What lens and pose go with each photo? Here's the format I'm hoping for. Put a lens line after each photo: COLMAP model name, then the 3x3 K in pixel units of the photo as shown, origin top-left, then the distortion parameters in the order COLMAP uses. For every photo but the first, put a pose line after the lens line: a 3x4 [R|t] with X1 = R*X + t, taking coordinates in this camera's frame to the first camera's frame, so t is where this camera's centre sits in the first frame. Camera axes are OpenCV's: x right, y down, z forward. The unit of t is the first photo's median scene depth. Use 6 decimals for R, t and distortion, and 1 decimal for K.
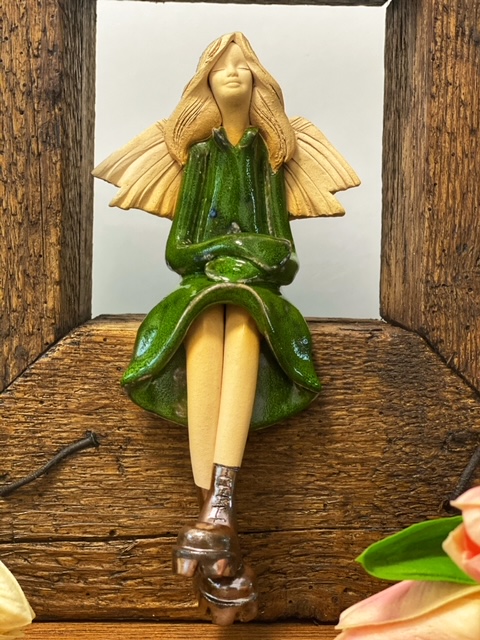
lens RADIAL K [[975.7, 0, 227.1], [0, 975.7, 316.9], [0, 0, 1]] dist [0.043521, 0.000000]
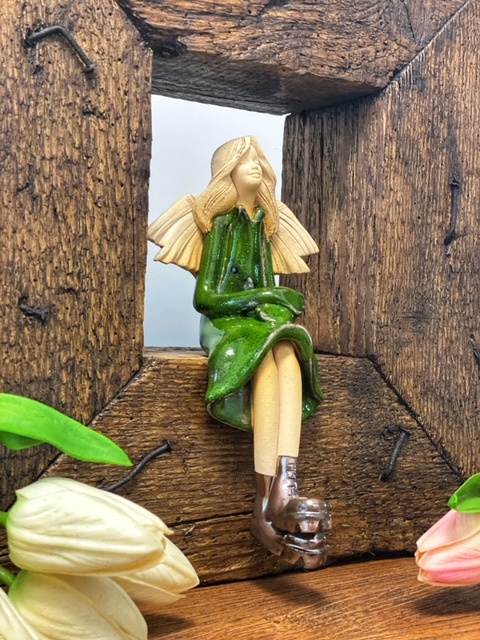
lens RADIAL K [[975.7, 0, 240.9], [0, 975.7, 323.8], [0, 0, 1]] dist [0.043521, 0.000000]
pose [[0.853115, 0.005722, 0.521691, -0.717789], [0.003673, 0.999849, -0.016973, -0.011269], [-0.521710, 0.016396, 0.852965, -0.130739]]
